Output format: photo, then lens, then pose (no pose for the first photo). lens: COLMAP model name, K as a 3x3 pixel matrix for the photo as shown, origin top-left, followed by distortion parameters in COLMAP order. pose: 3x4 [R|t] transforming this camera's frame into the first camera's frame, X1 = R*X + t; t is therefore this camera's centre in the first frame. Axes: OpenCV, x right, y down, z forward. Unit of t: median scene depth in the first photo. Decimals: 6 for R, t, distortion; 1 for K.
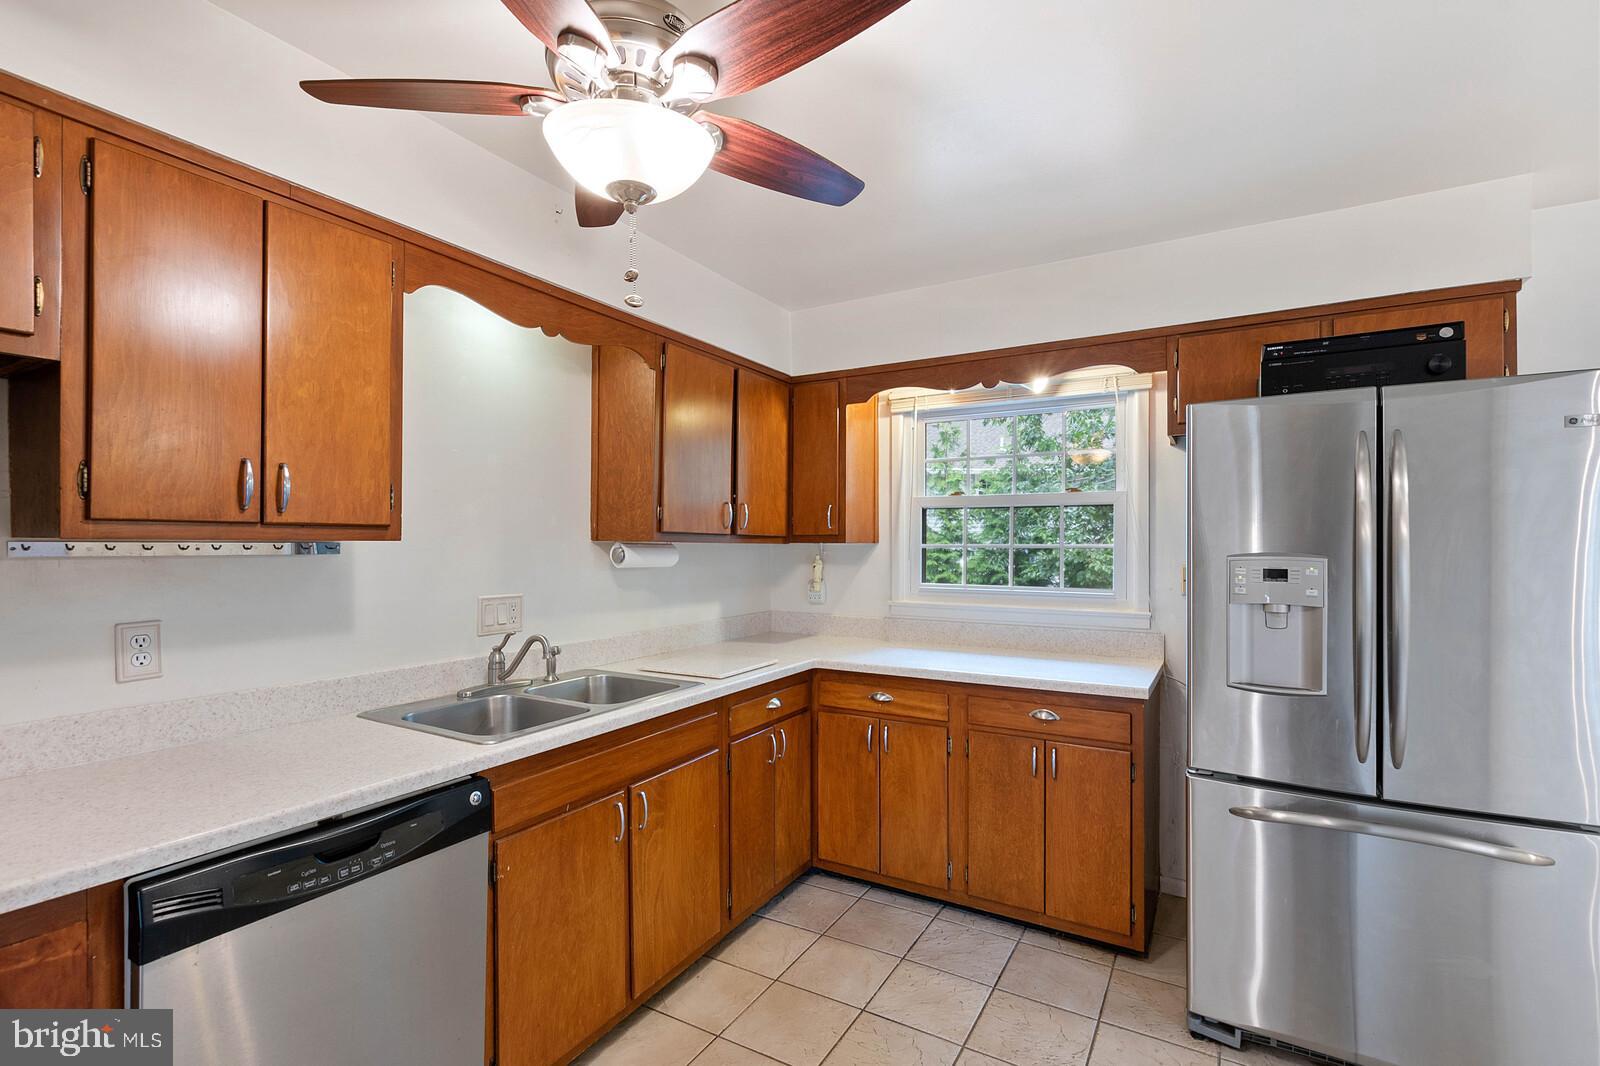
lens RADIAL K [[729.2, 0, 796.8], [0, 729.2, 539.2], [0, 0, 1]] dist [-0.003962, 0.001856]
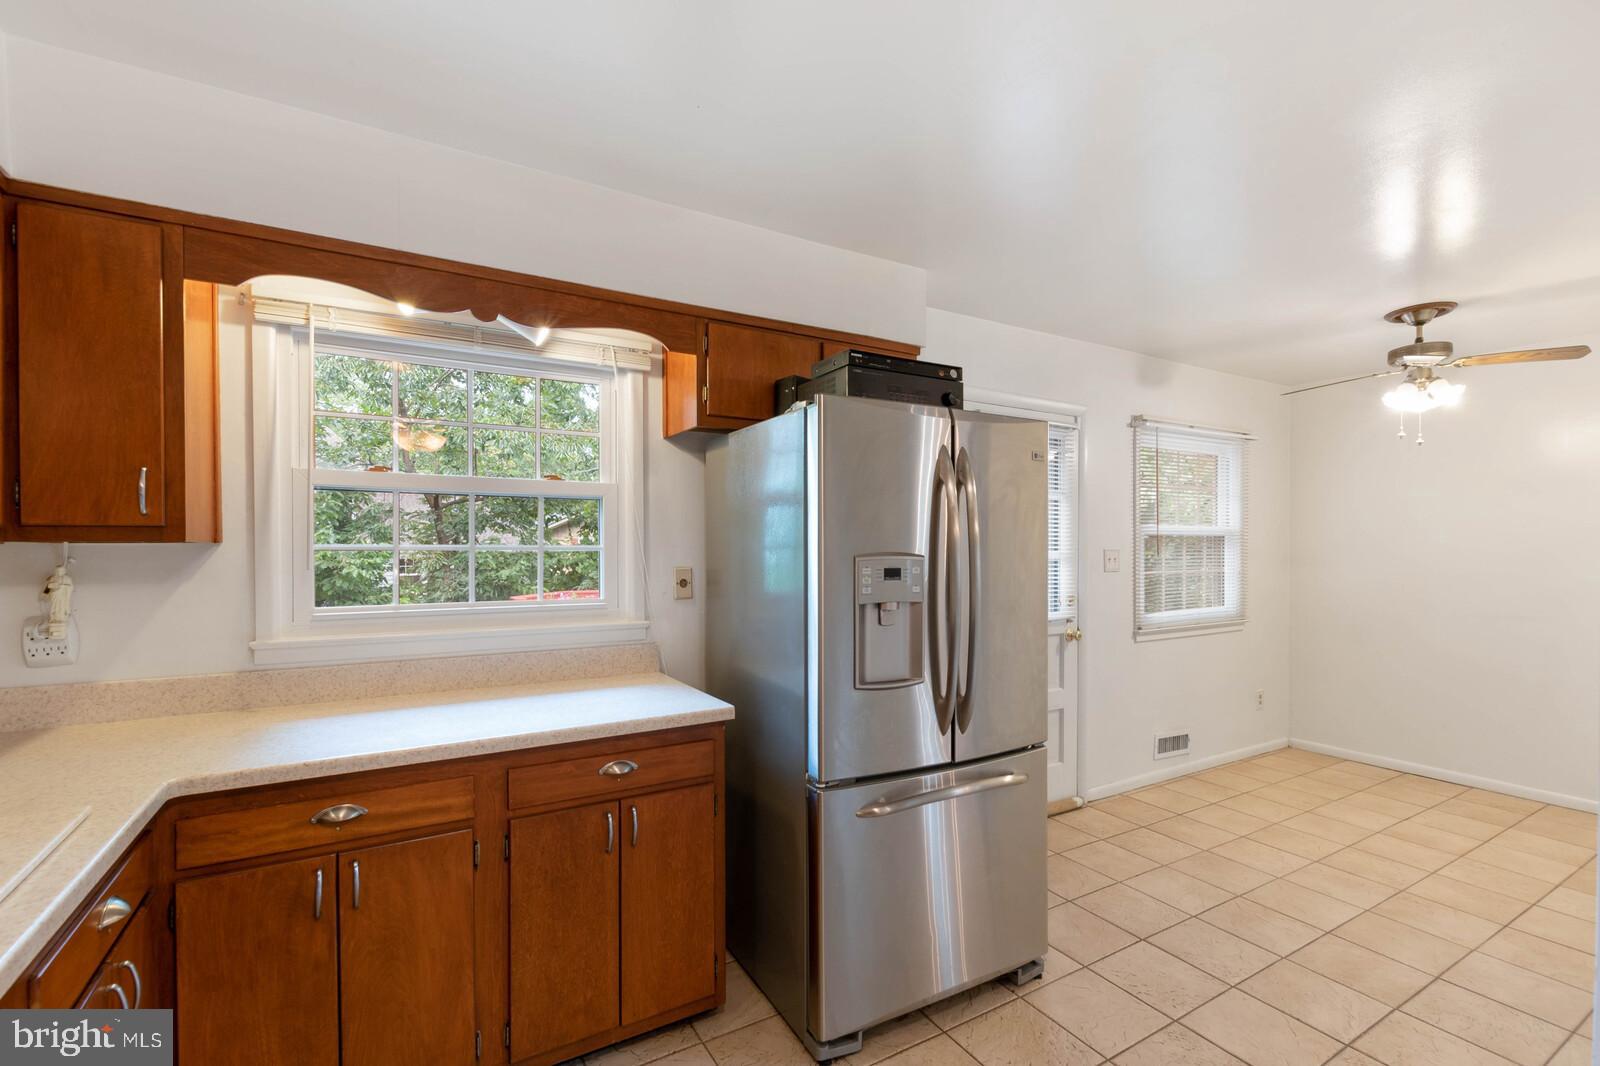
lens RADIAL K [[699.0, 0, 792.0], [0, 699.0, 553.8], [0, 0, 1]] dist [0.004415, -0.002963]
pose [[0.486579, -0.008778, 0.873592, -0.201732], [-0.005381, 0.999900, 0.013044, 0.006272], [-0.873620, -0.011048, 0.486484, 0.466722]]
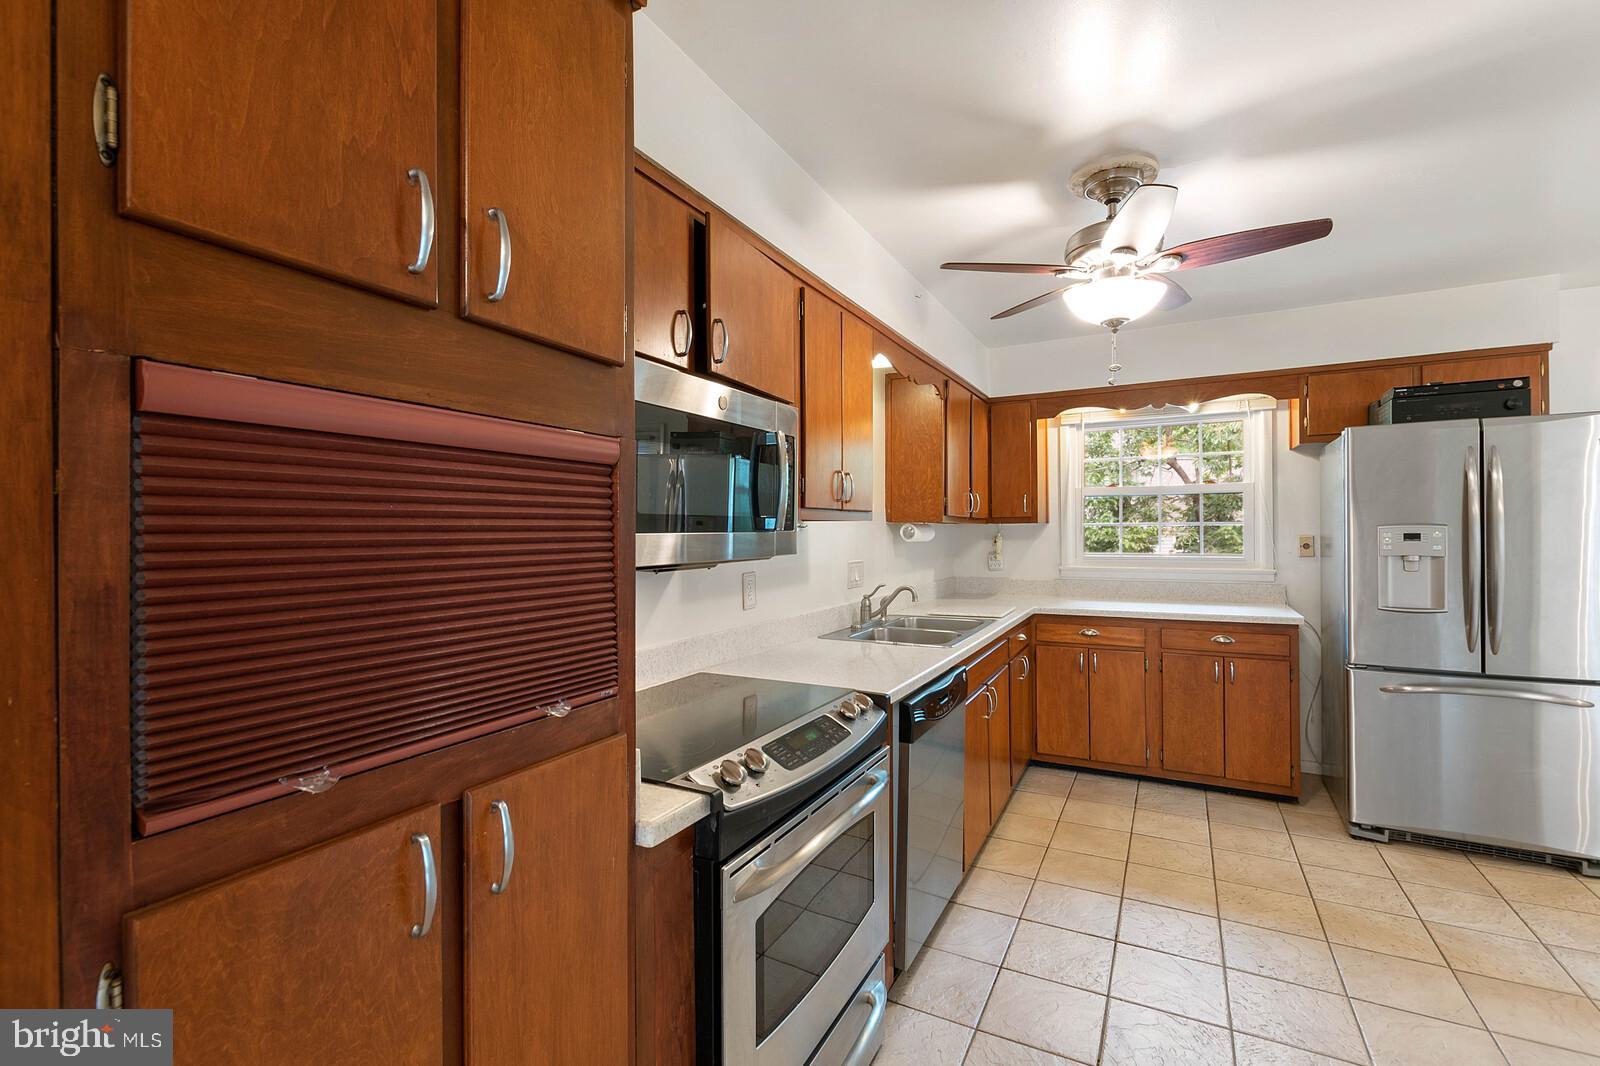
lens RADIAL K [[699.0, 0, 801.5], [0, 699.0, 530.8], [0, 0, 1]] dist [0.004415, -0.002963]
pose [[0.999145, -0.010919, 0.039881, -0.522235], [0.010651, 0.999919, 0.006925, 0.008082], [-0.039954, -0.006494, 0.999180, -0.332119]]
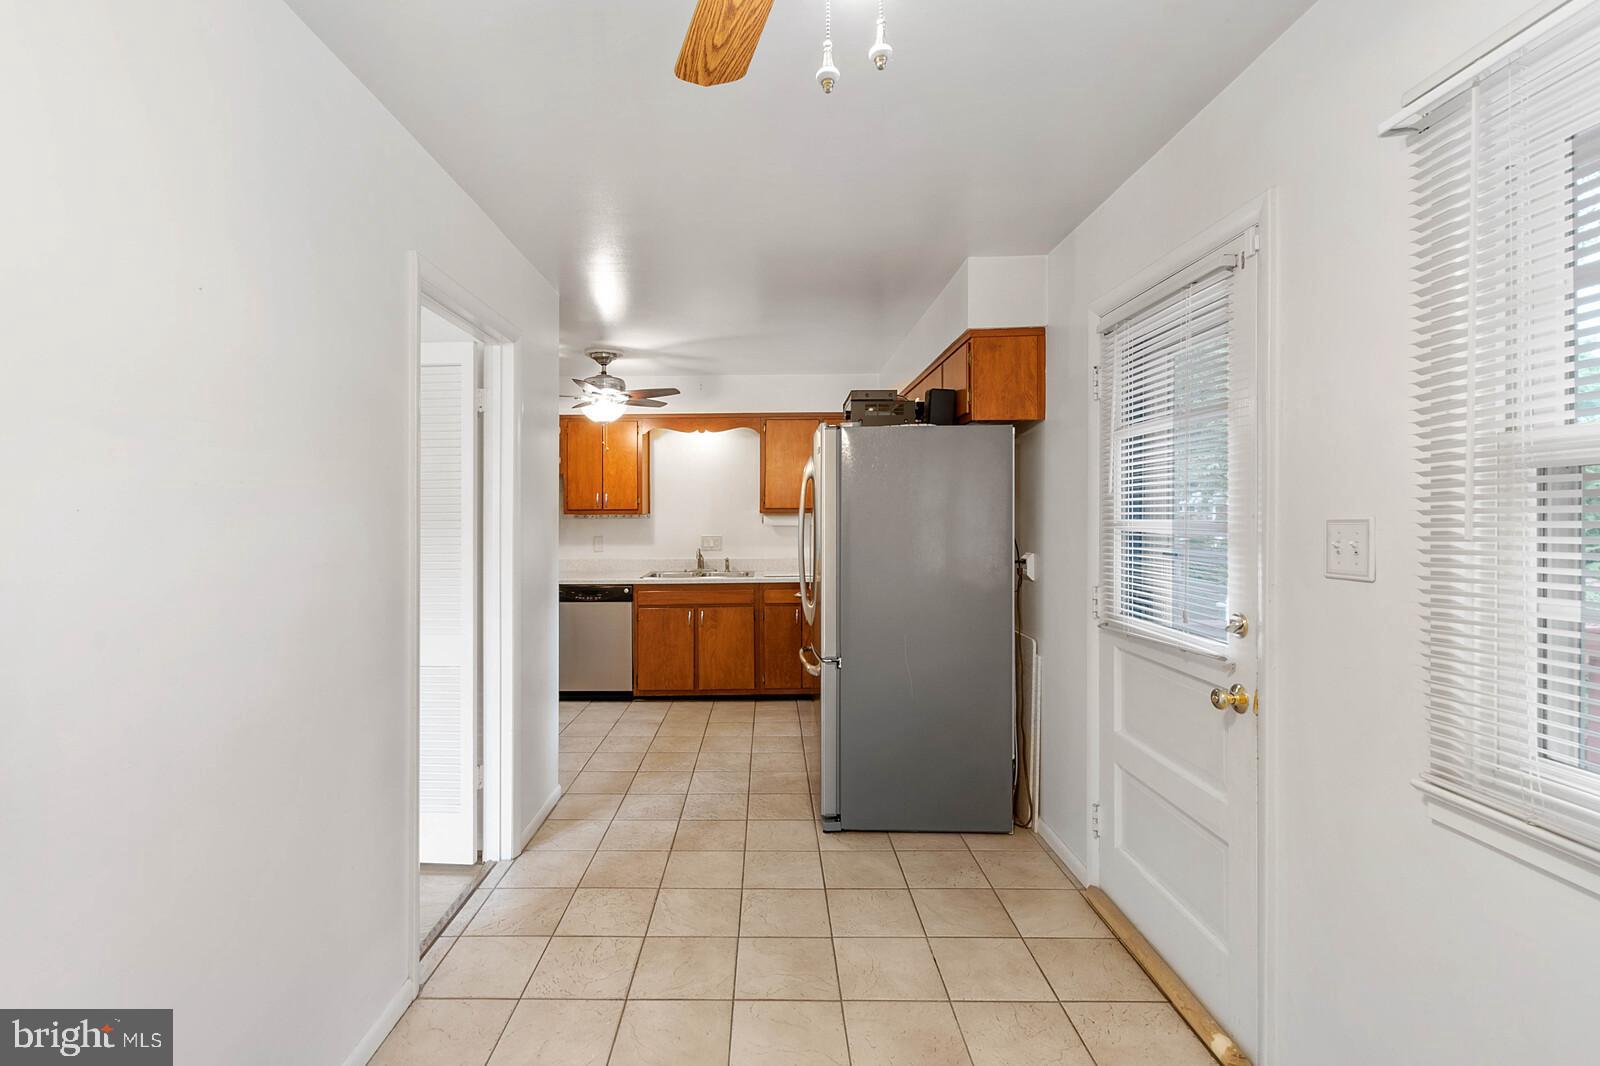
lens RADIAL K [[699.0, 0, 759.8], [0, 699.0, 513.6], [0, 0, 1]] dist [0.004415, -0.002963]
pose [[0.505244, -0.003910, -0.862967, 1.617299], [0.008028, 0.999968, 0.000170, 0.003819], [0.862939, -0.007014, 0.505260, -0.056508]]
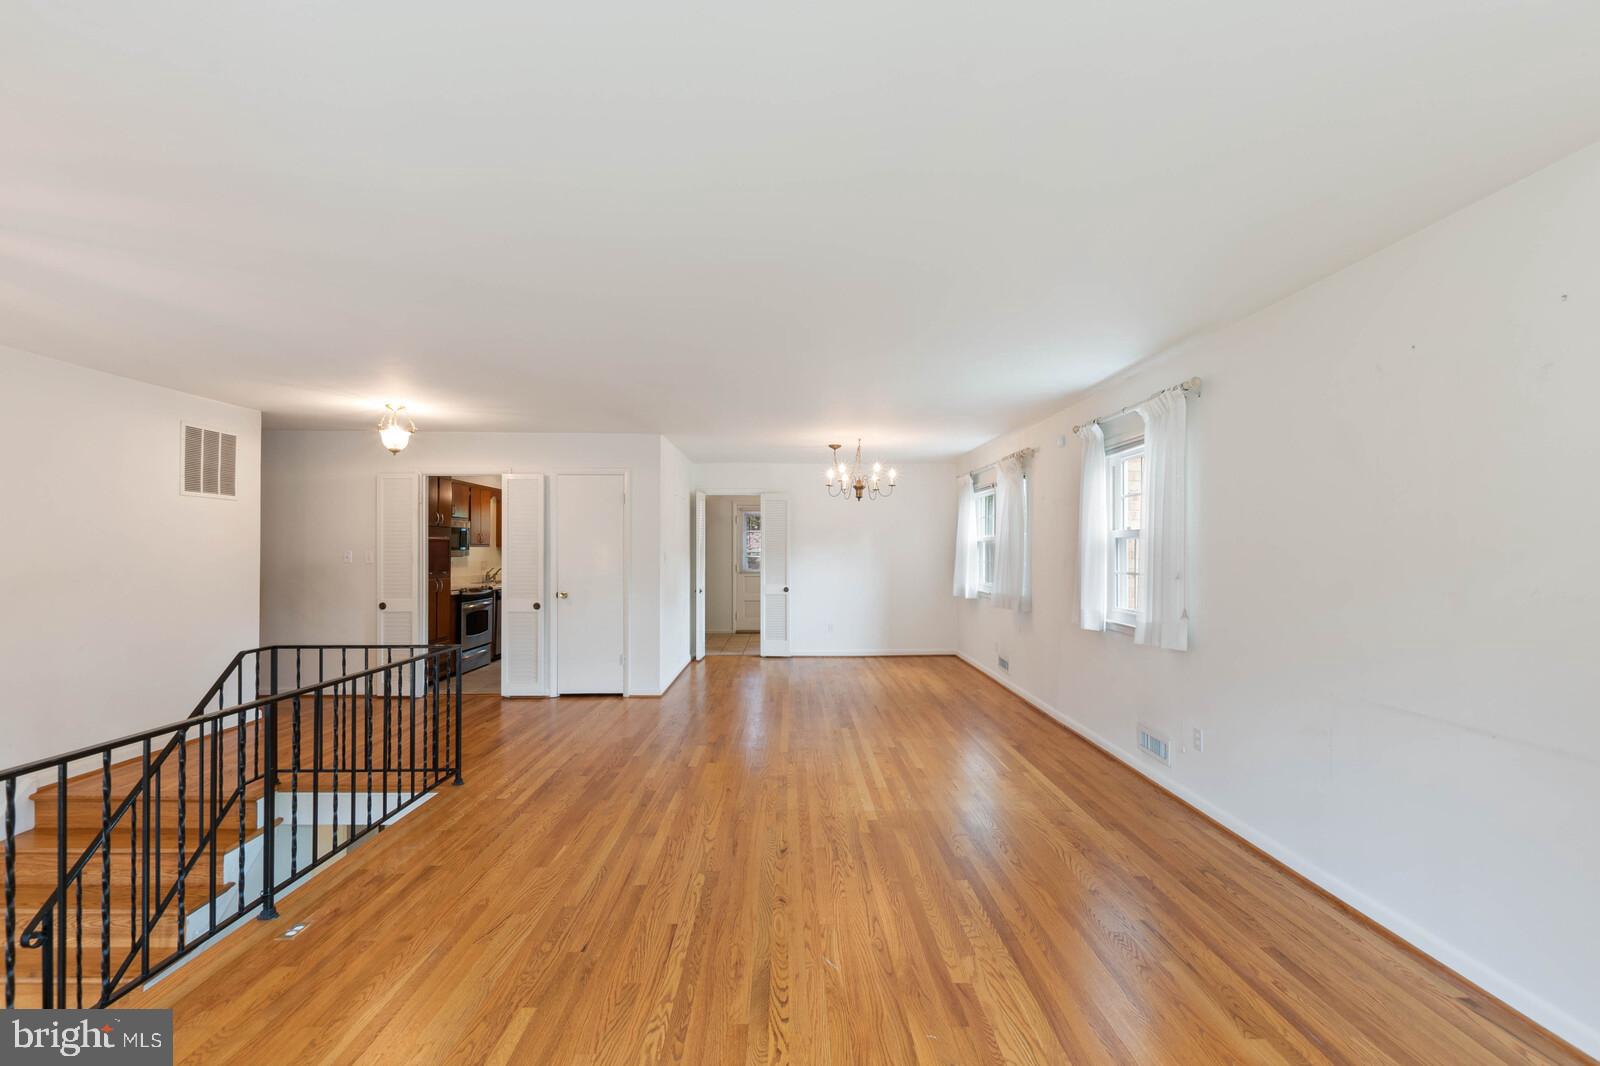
lens RADIAL K [[699.0, 0, 802.8], [0, 699.0, 540.0], [0, 0, 1]] dist [0.004415, -0.002963]
pose [[0.851095, 0.010686, 0.524903, -0.893867], [-0.002818, 0.999871, -0.015786, 0.015658], [-0.525005, 0.011957, 0.851015, -3.180221]]
